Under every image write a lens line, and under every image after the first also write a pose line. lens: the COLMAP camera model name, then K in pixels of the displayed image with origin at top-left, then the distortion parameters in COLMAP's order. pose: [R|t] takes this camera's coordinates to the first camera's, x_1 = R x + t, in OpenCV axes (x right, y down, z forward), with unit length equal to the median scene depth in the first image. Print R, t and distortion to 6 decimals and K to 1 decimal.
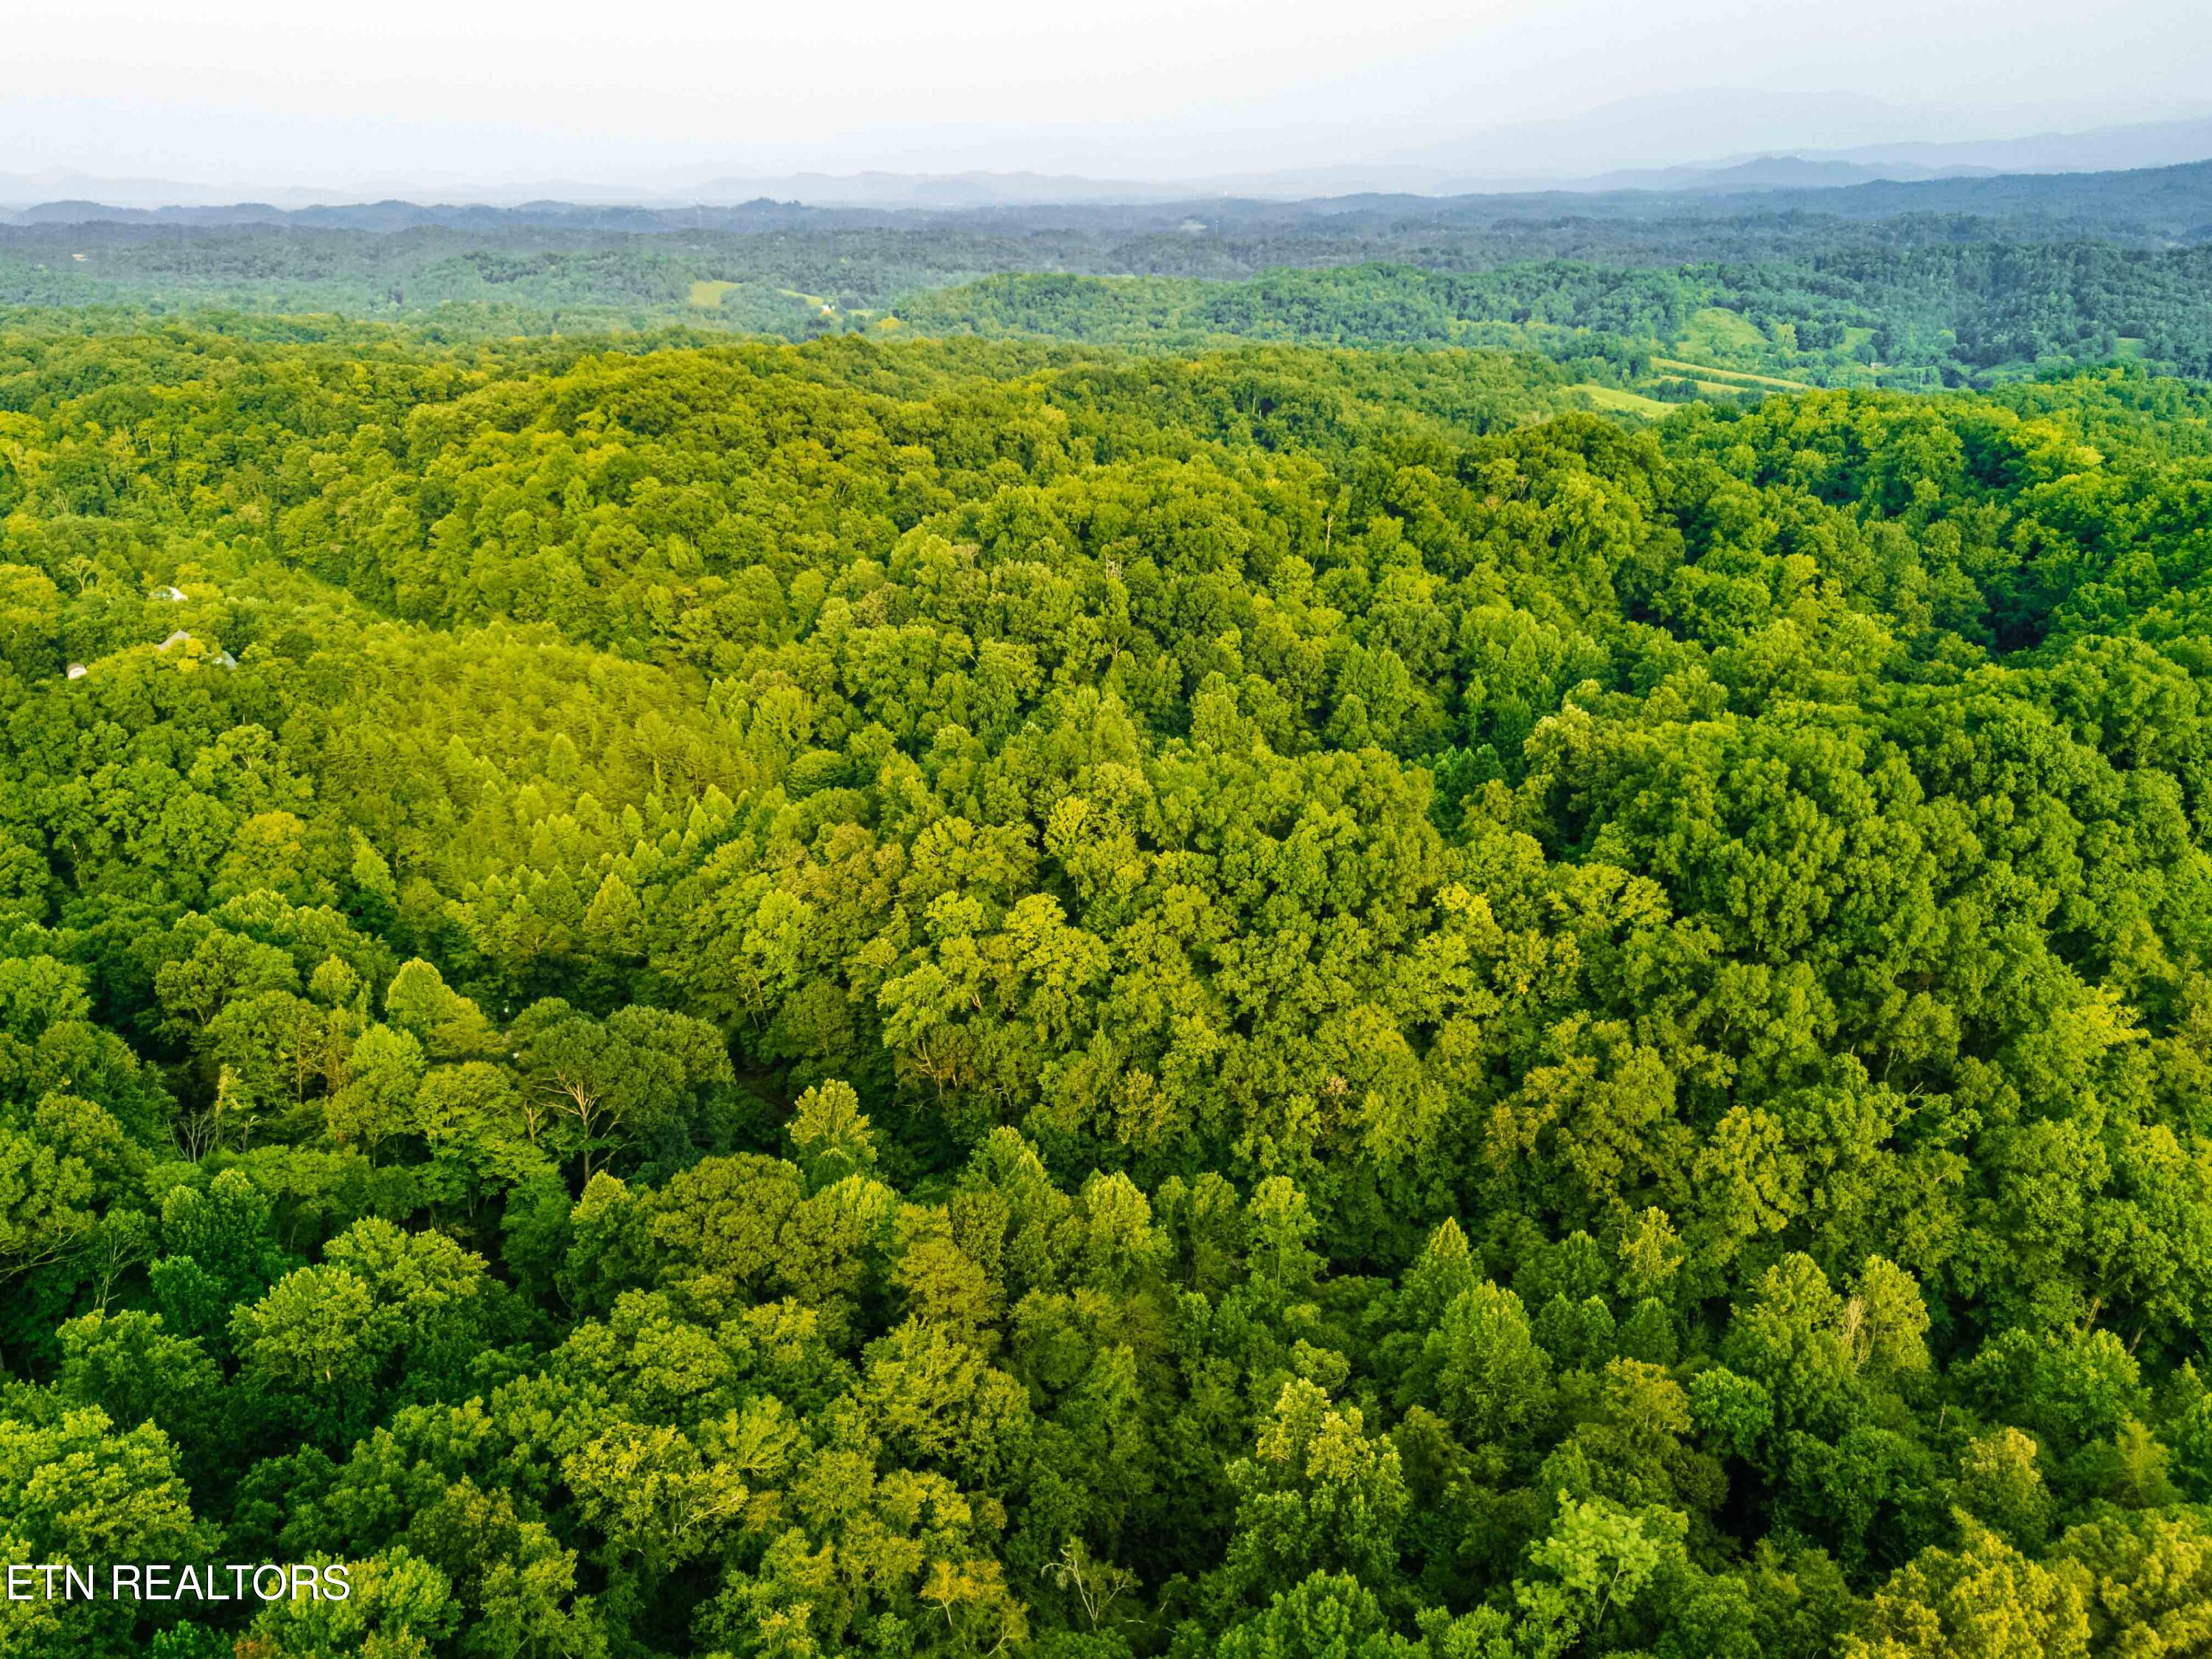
lens RADIAL K [[1624.5, 0, 1102.8], [0, 1624.5, 822.7], [0, 0, 1]] dist [0.044966, -0.037358]
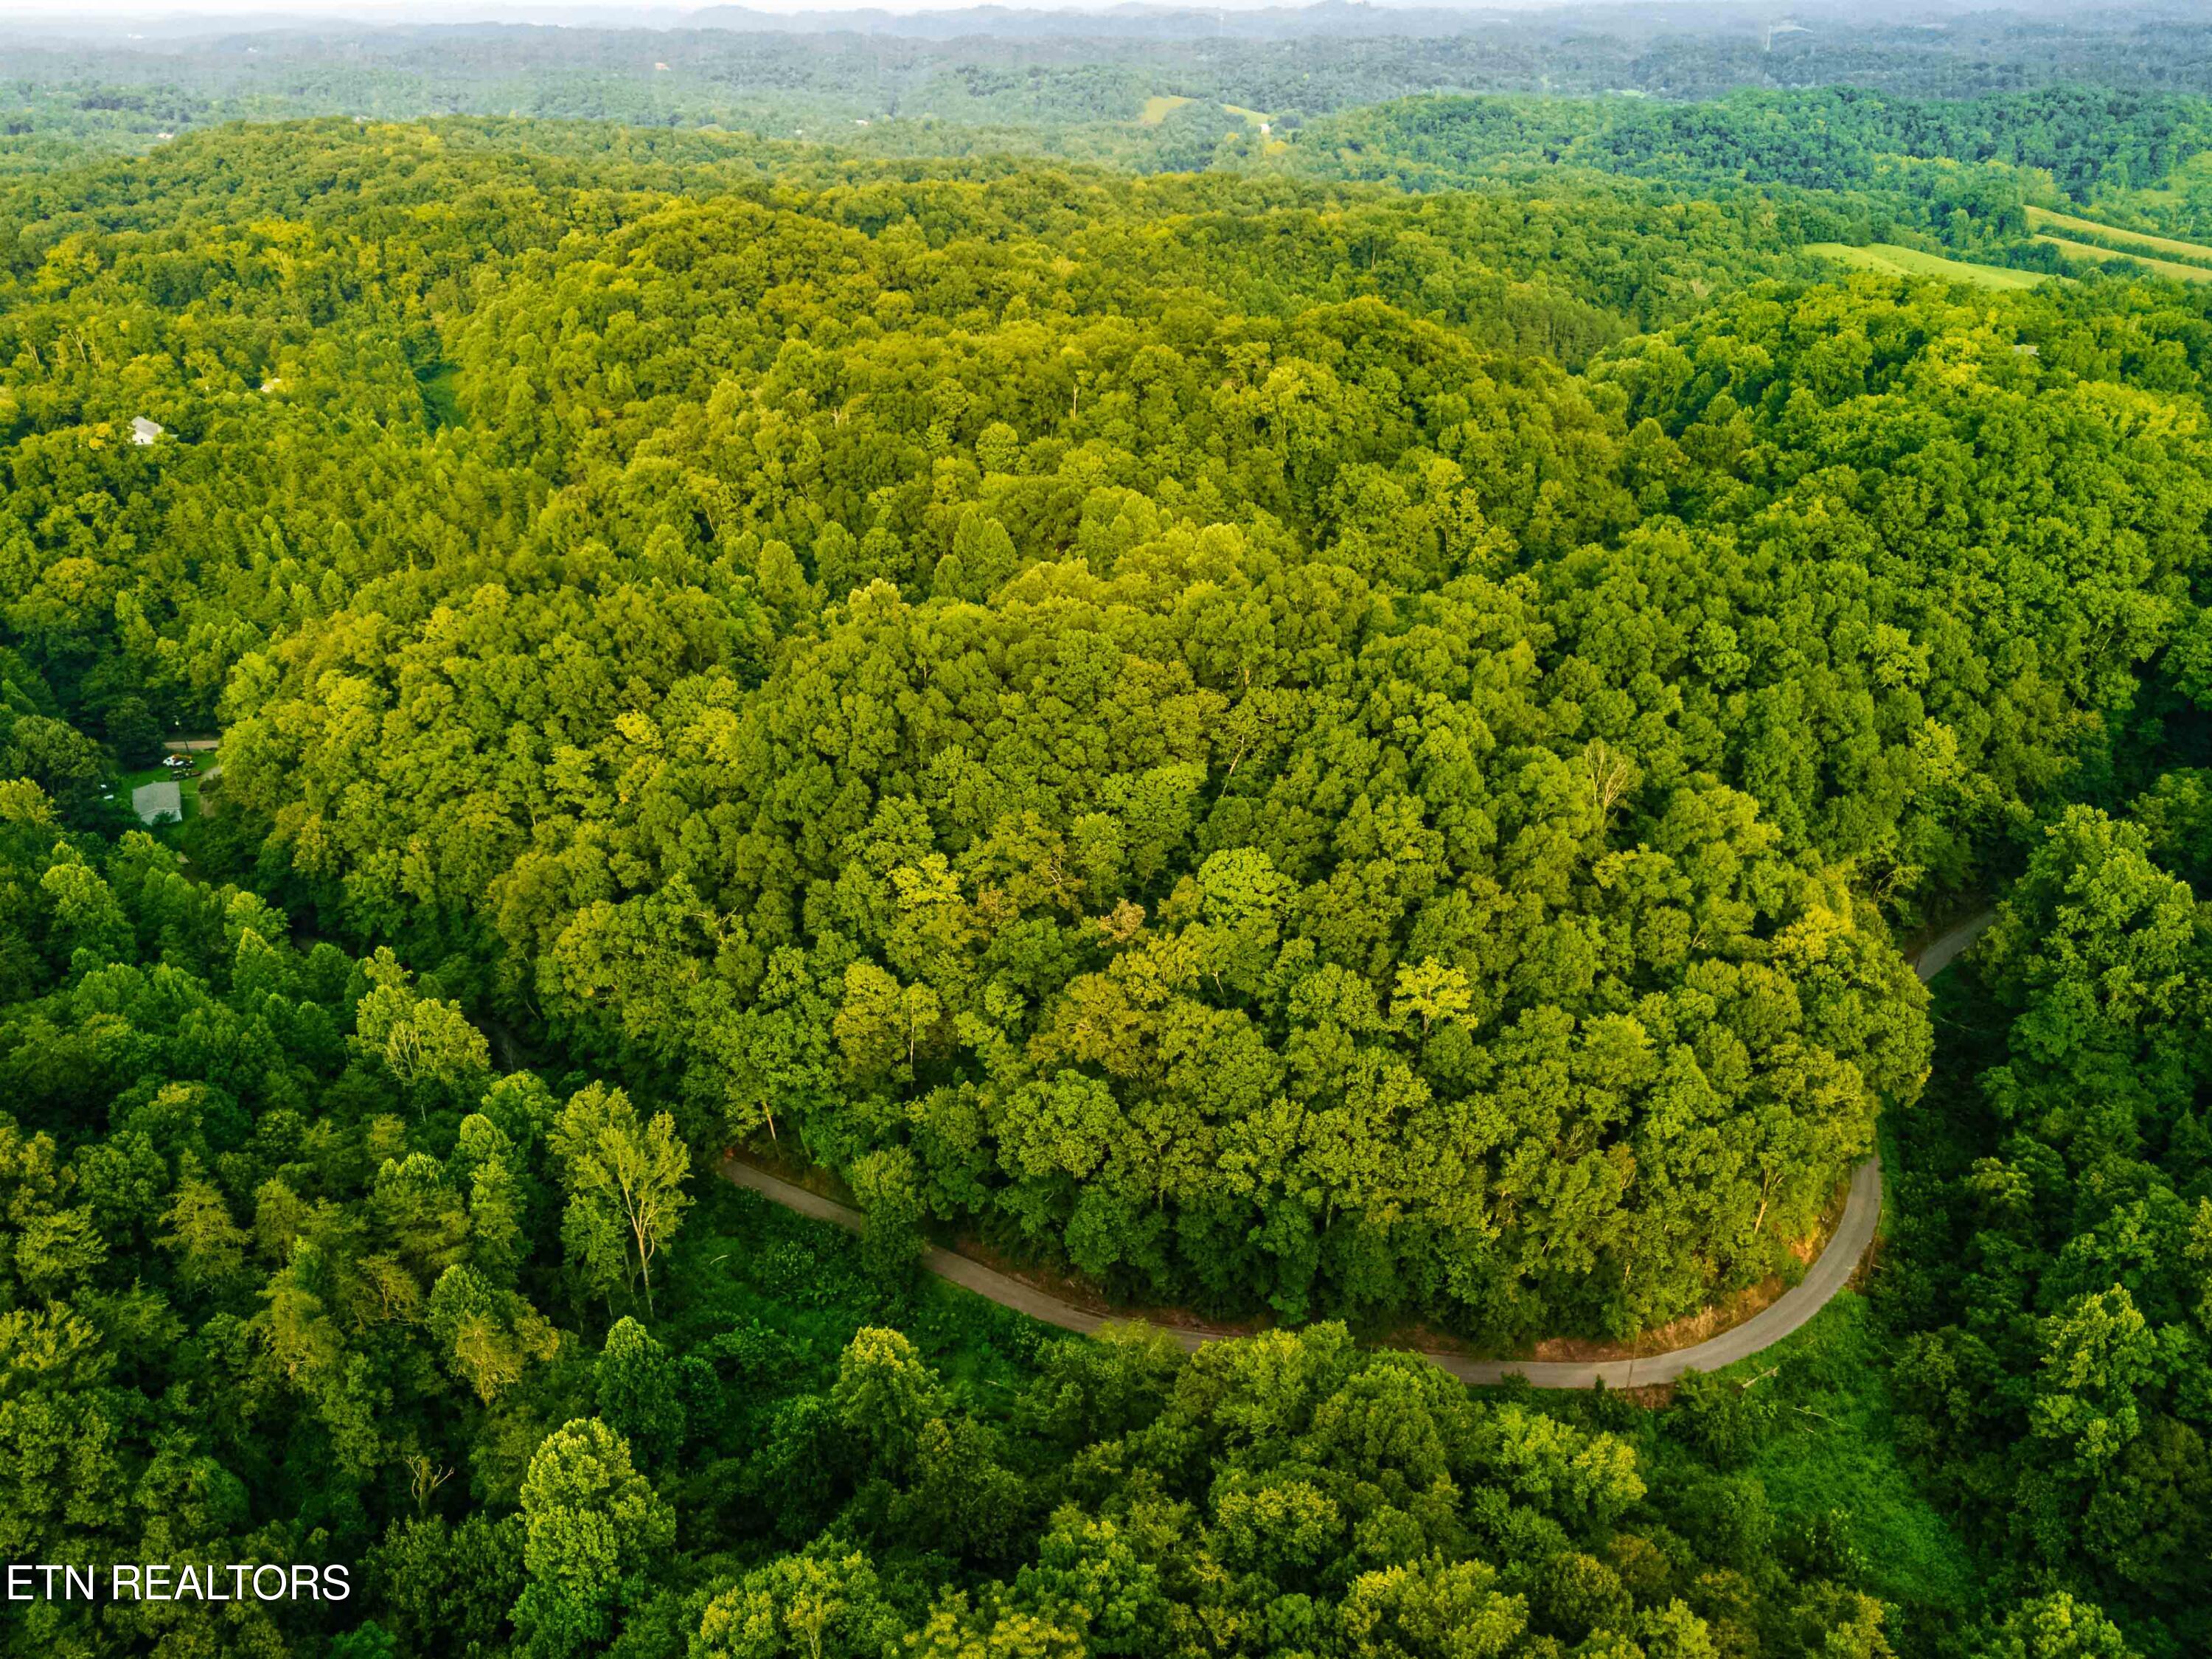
lens RADIAL K [[1624.5, 0, 1110.5], [0, 1624.5, 828.1], [0, 0, 1]] dist [0.044966, -0.037358]
pose [[0.942299, 0.148298, -0.300133, 0.607962], [-0.115573, 0.985516, 0.124098, -0.044009], [0.314189, -0.082250, 0.945791, -0.033533]]
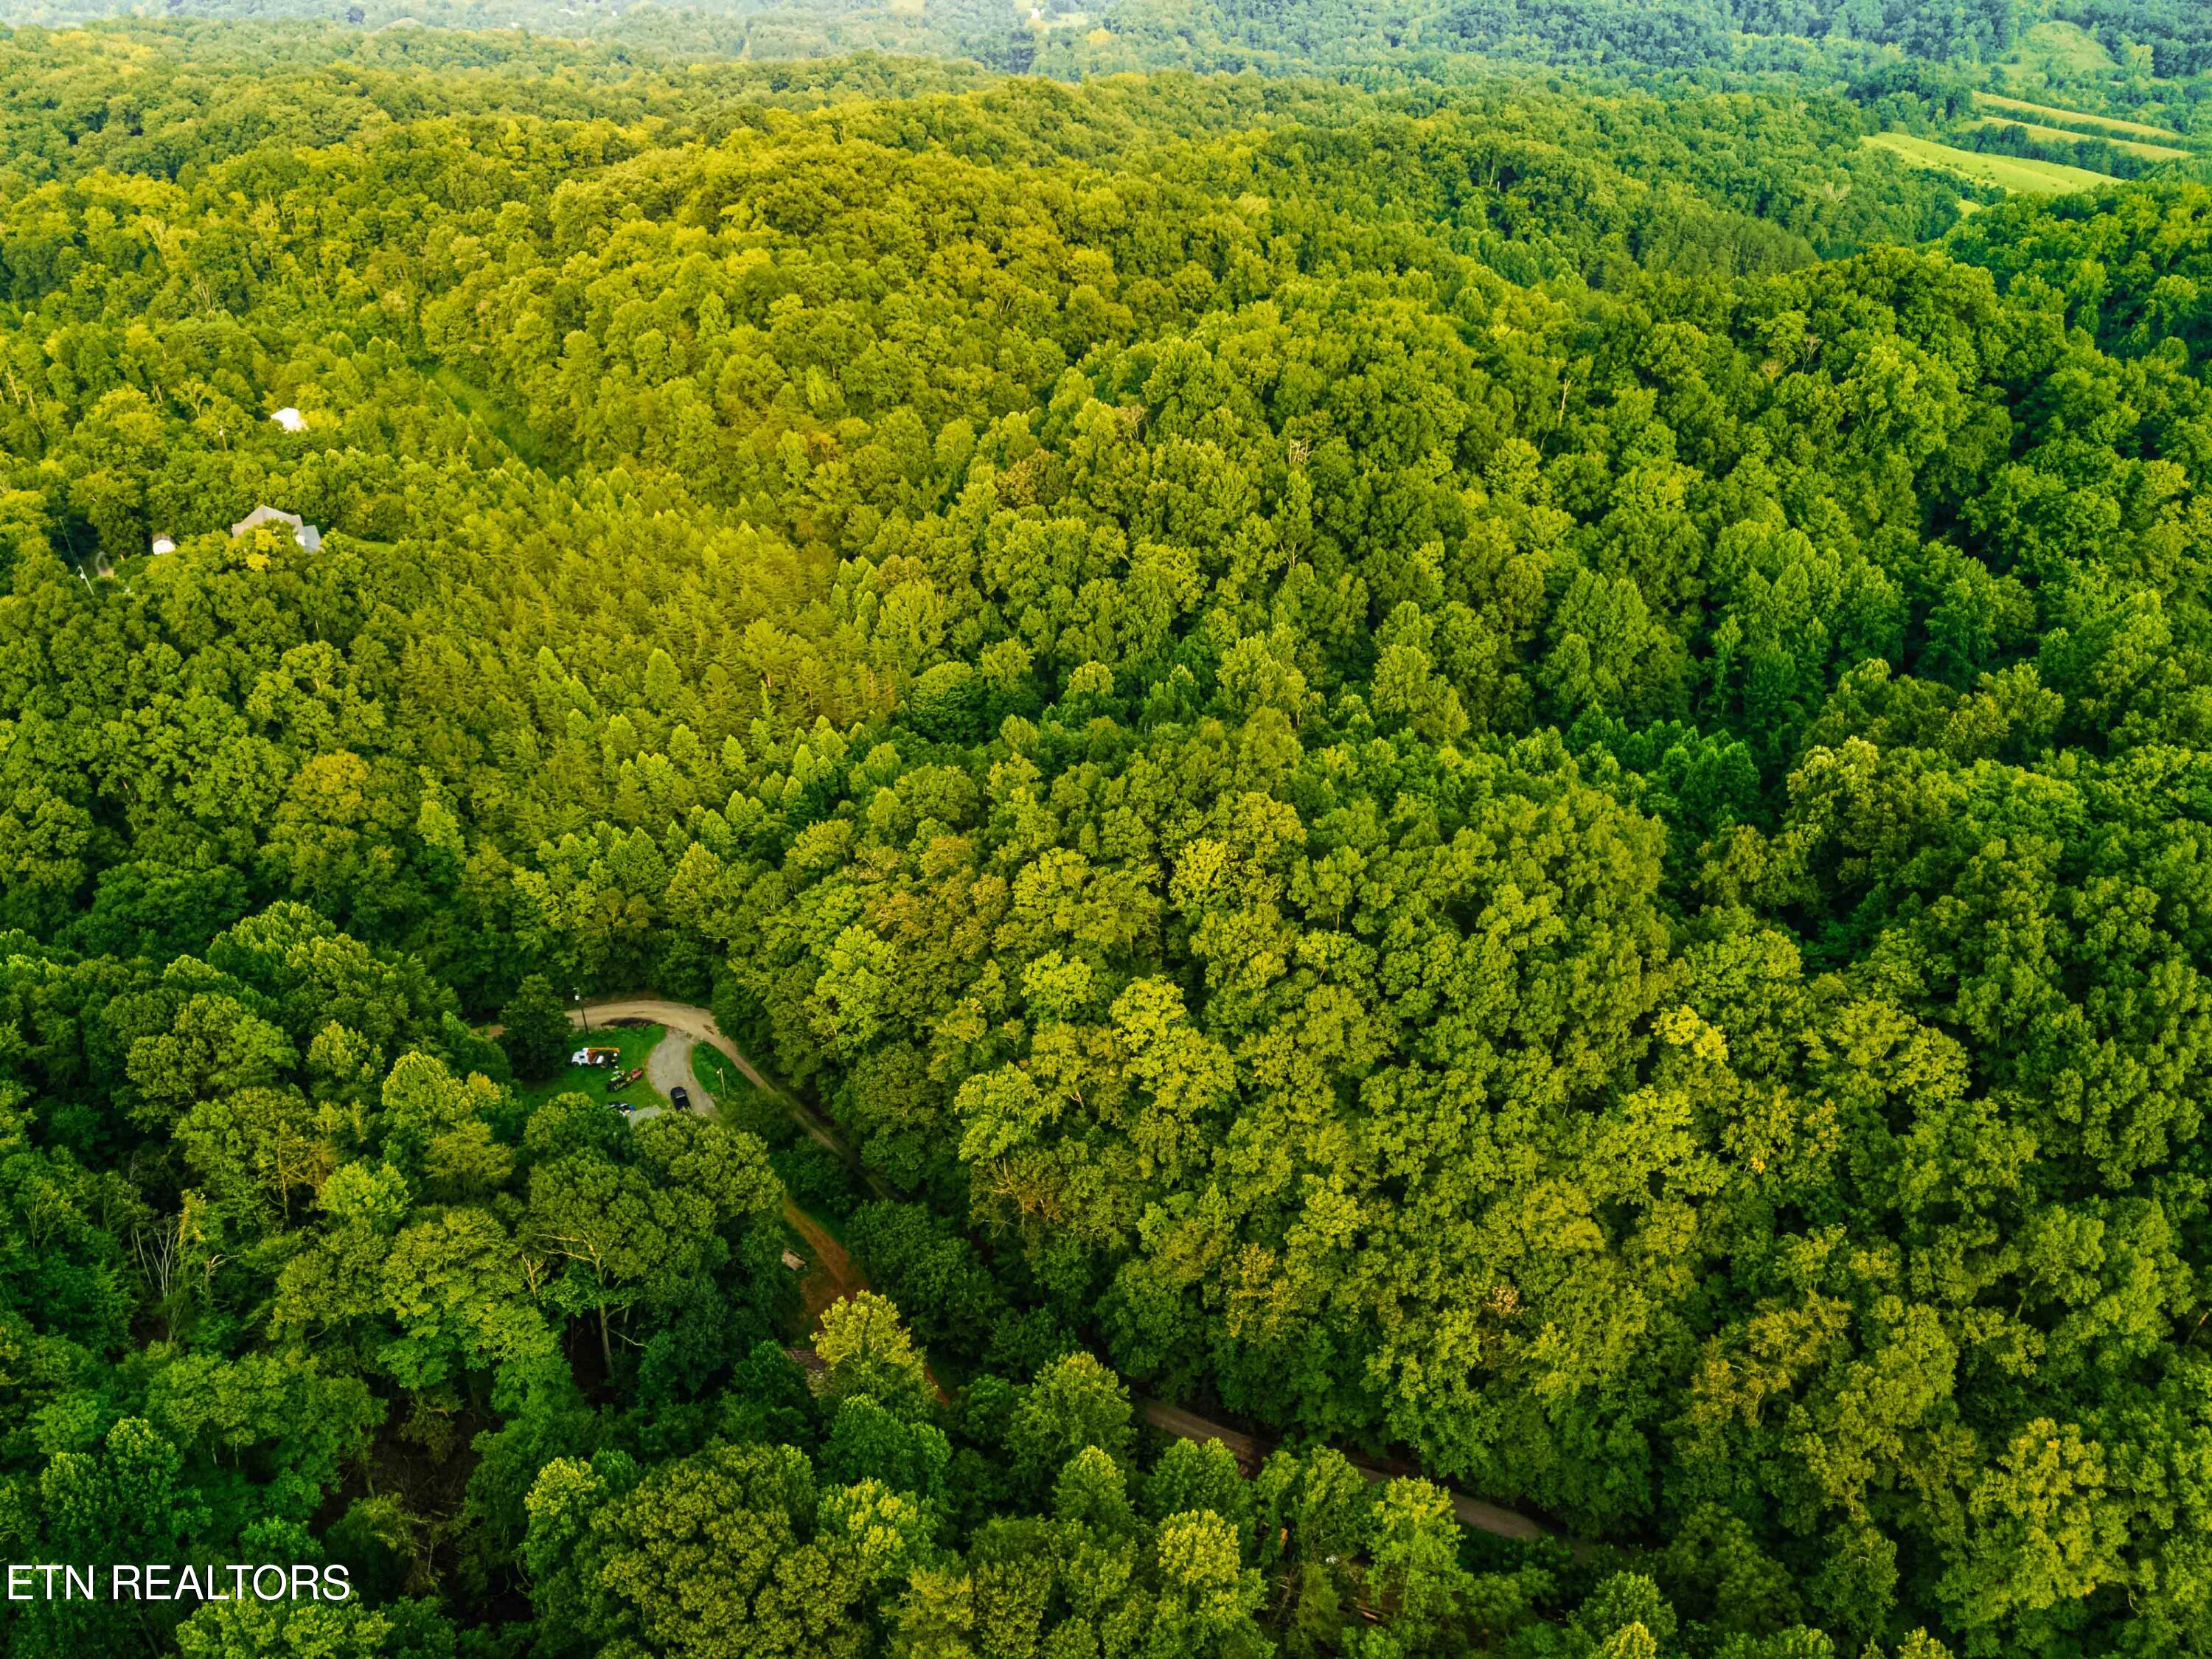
lens RADIAL K [[1624.5, 0, 1105.8], [0, 1624.5, 819.9], [0, 0, 1]] dist [0.044966, -0.037358]
pose [[0.991799, 0.058750, -0.113501, 0.015841], [-0.039483, 0.985488, 0.165091, -0.110866], [0.121553, -0.159256, 0.979726, 0.133225]]
